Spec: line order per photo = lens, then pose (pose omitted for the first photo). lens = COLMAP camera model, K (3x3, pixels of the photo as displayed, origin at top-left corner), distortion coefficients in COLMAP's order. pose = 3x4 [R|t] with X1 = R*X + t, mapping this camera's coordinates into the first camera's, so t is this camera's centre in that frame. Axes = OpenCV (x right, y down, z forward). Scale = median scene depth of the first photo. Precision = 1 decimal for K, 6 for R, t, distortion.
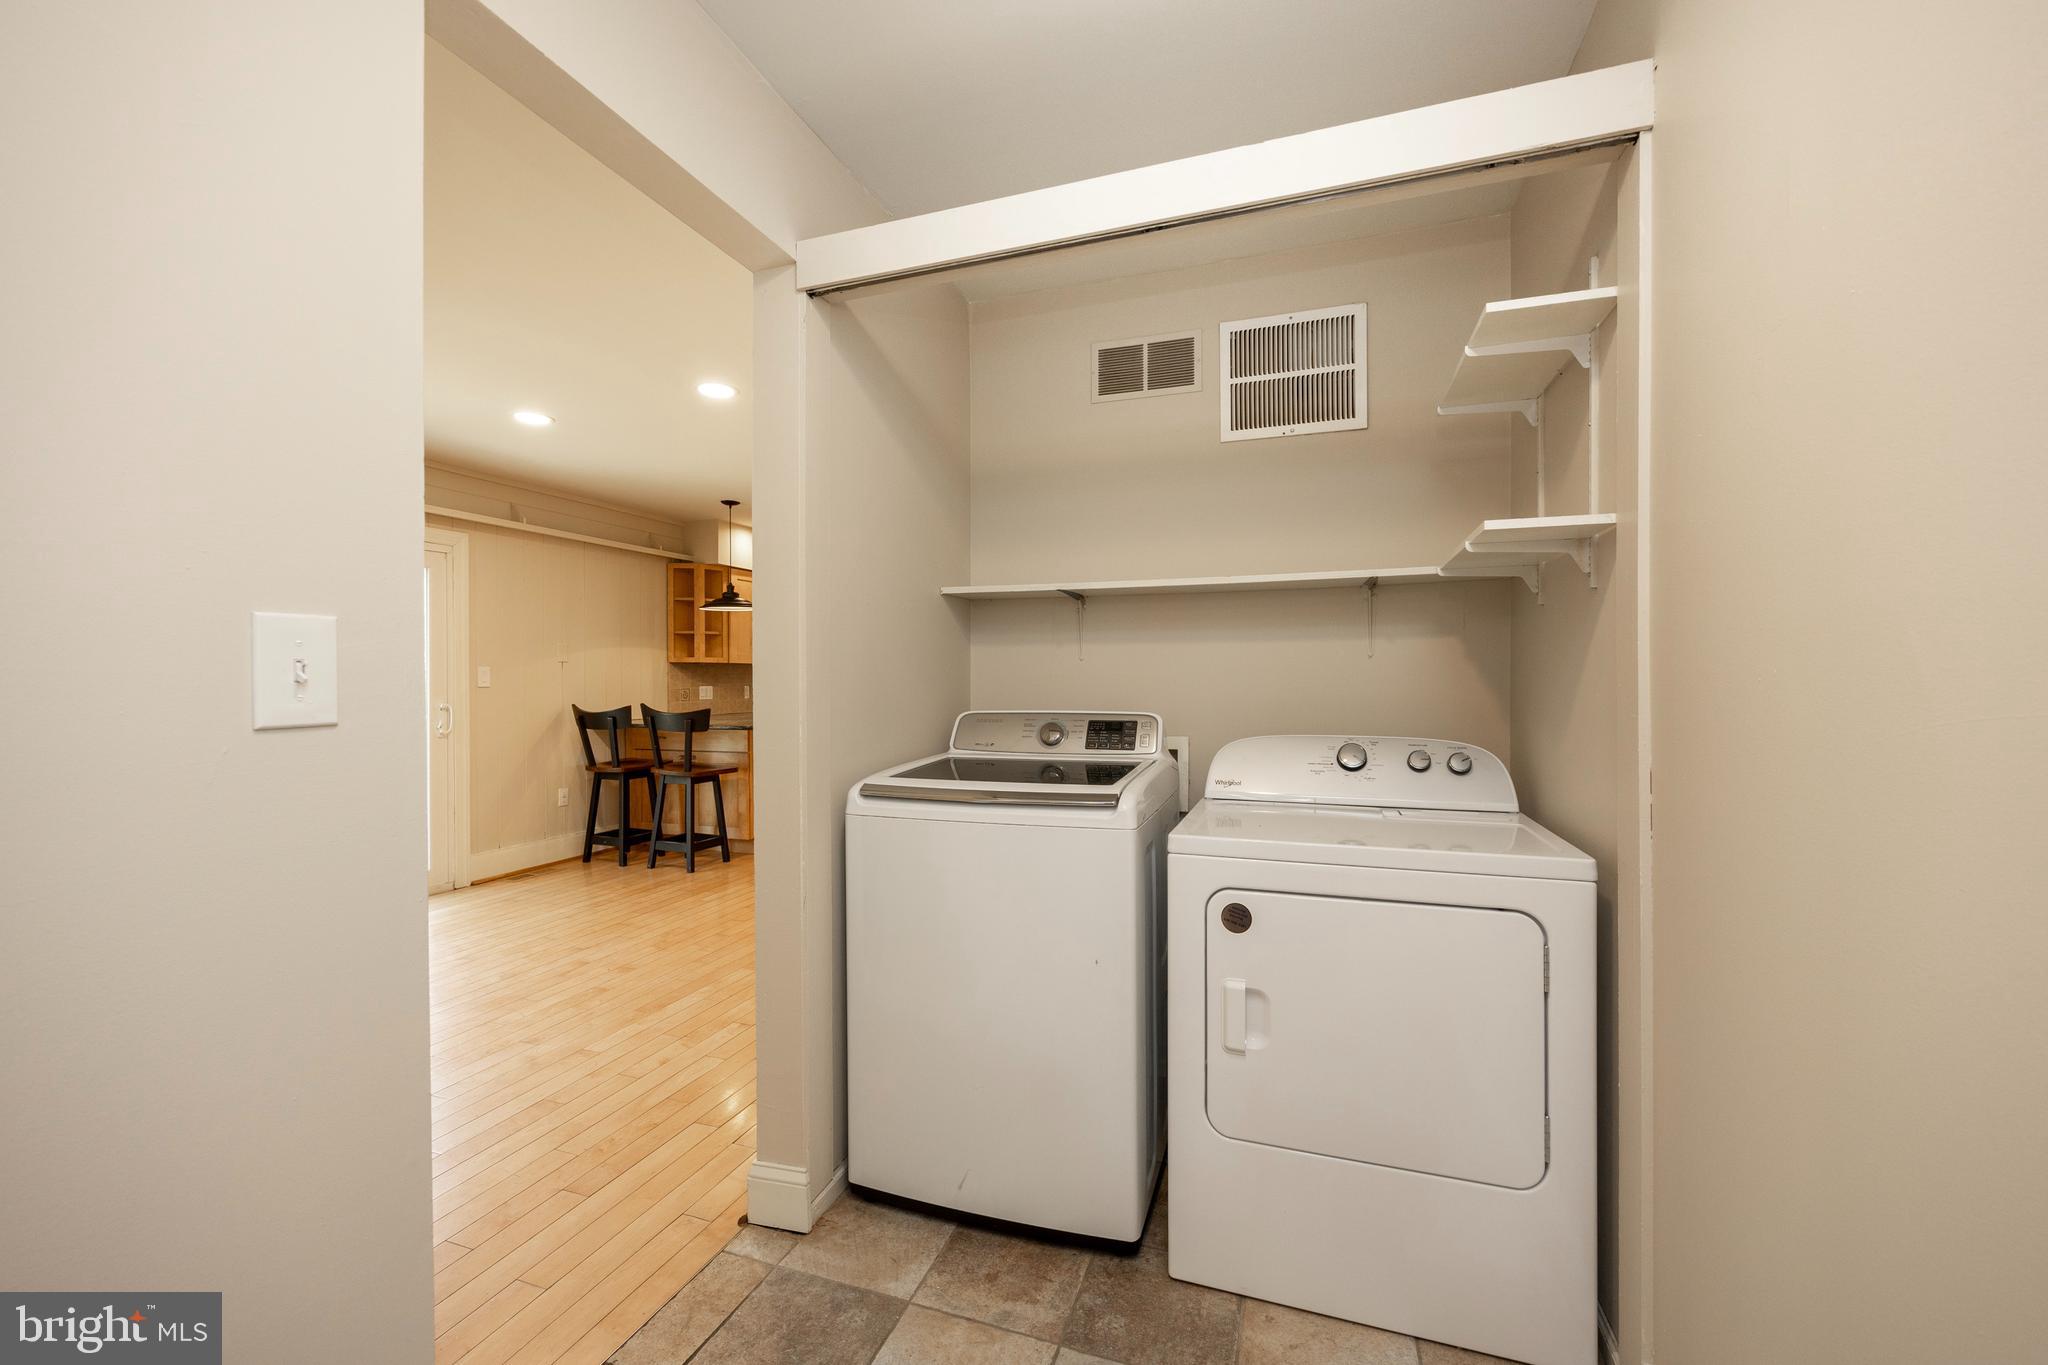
lens RADIAL K [[816.7, 0, 1023.2], [0, 816.7, 679.5], [0, 0, 1]] dist [-0.003229, 0.000577]
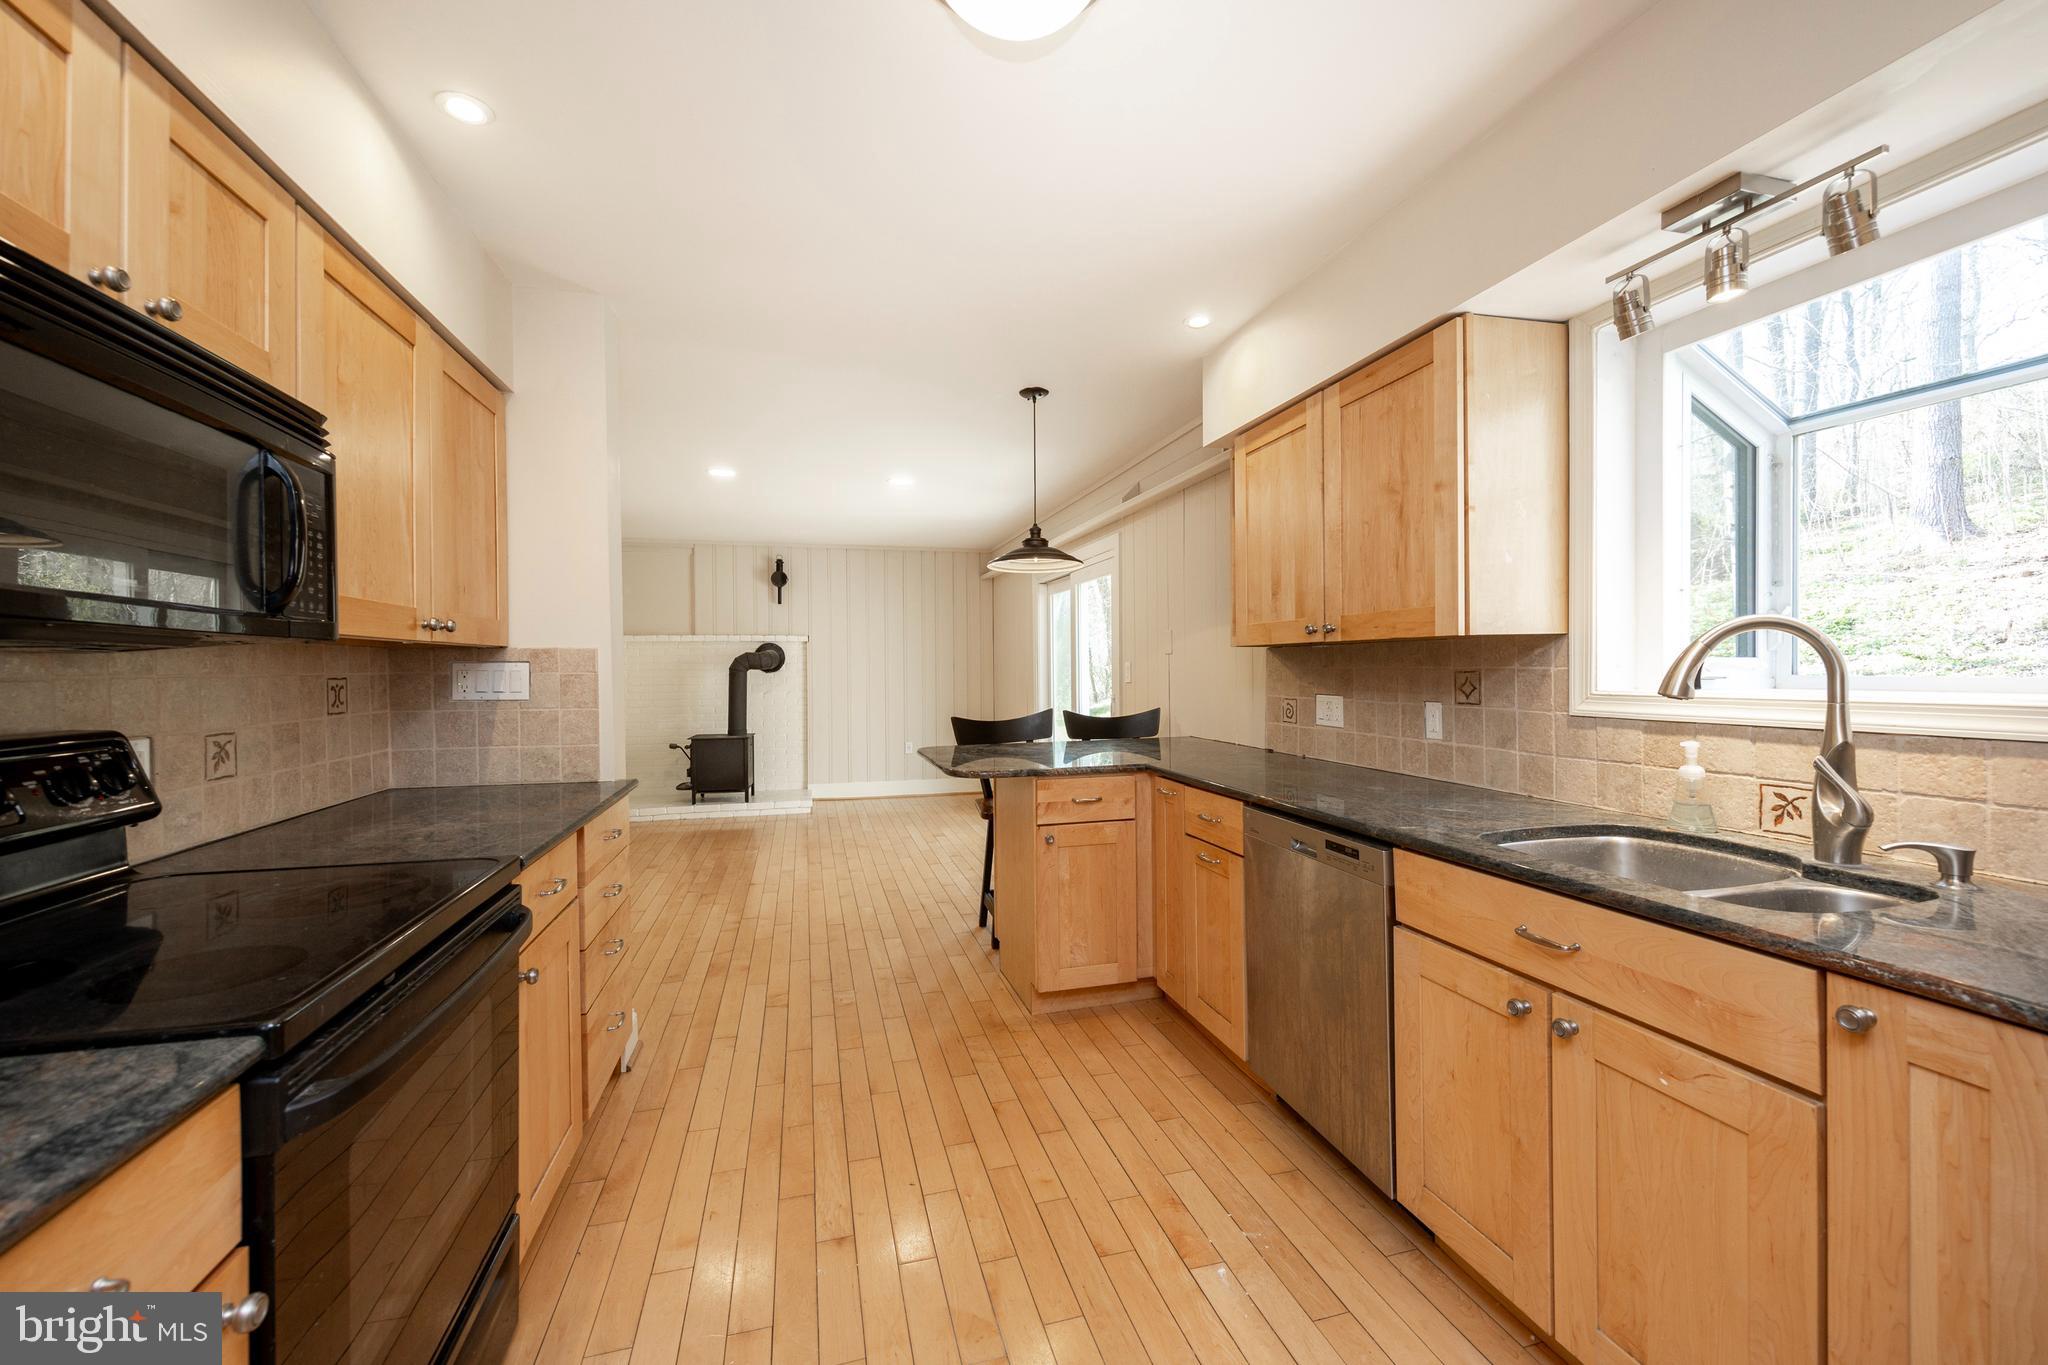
lens RADIAL K [[816.7, 0, 1029.1], [0, 816.7, 673.3], [0, 0, 1]] dist [-0.003229, 0.000577]
pose [[-0.821230, 0.016748, -0.570352, -0.001732], [0.011574, 0.999852, 0.012696, -0.014090], [0.570480, 0.003825, -0.821303, 1.566686]]
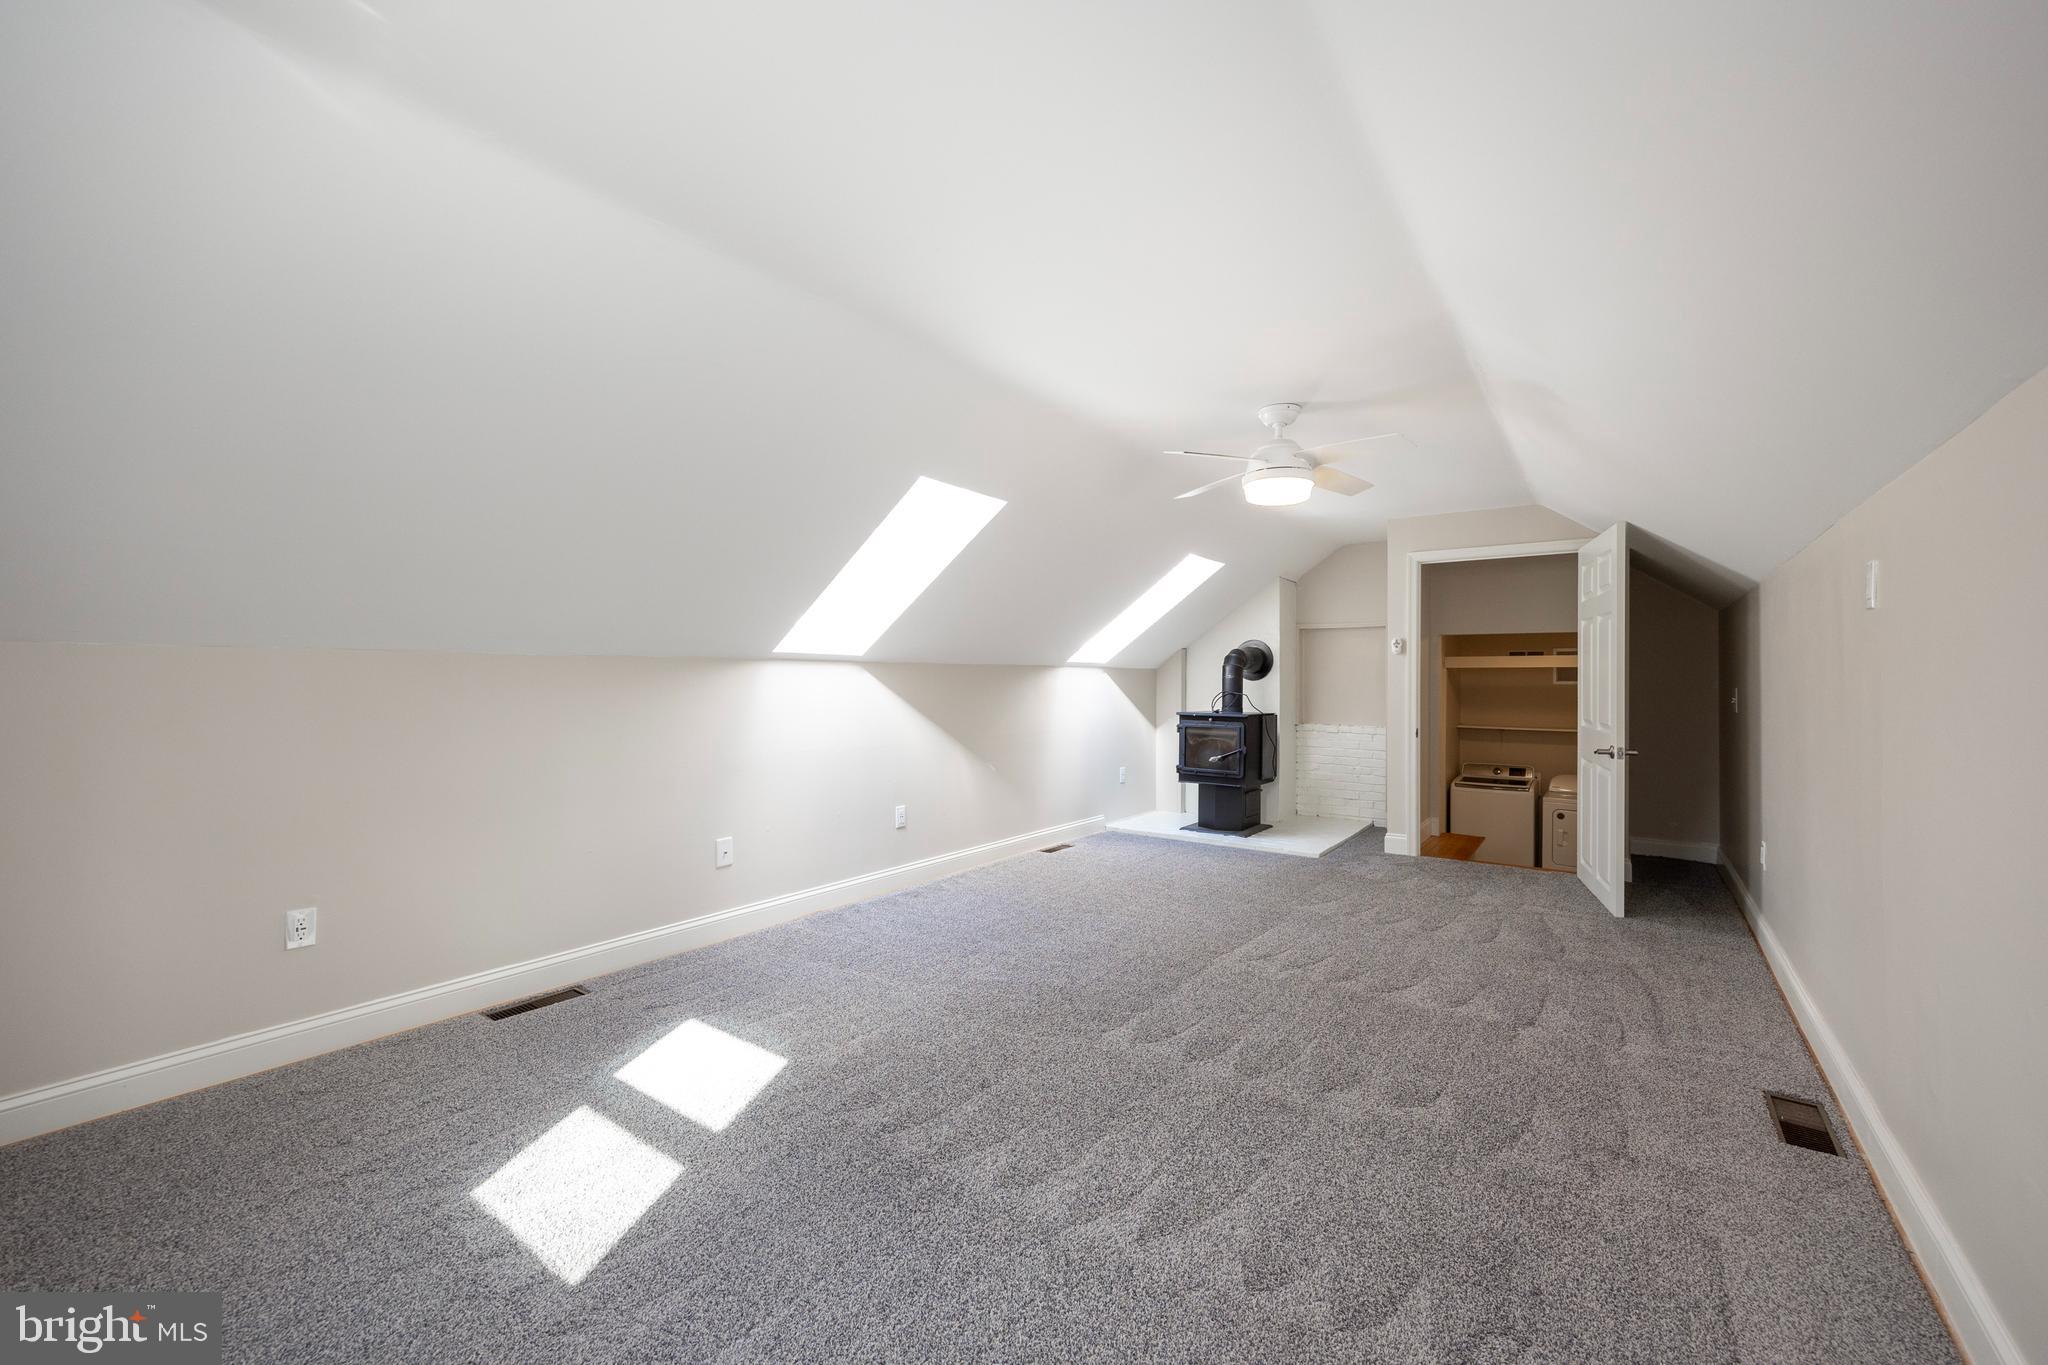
lens RADIAL K [[816.7, 0, 1020.8], [0, 816.7, 677.2], [0, 0, 1]] dist [-0.003229, 0.000577]
pose [[0.956551, 0.010544, -0.291374, -1.275543], [-0.009274, 0.999941, 0.005737, -0.472273], [0.291417, -0.002786, 0.956592, -4.148707]]
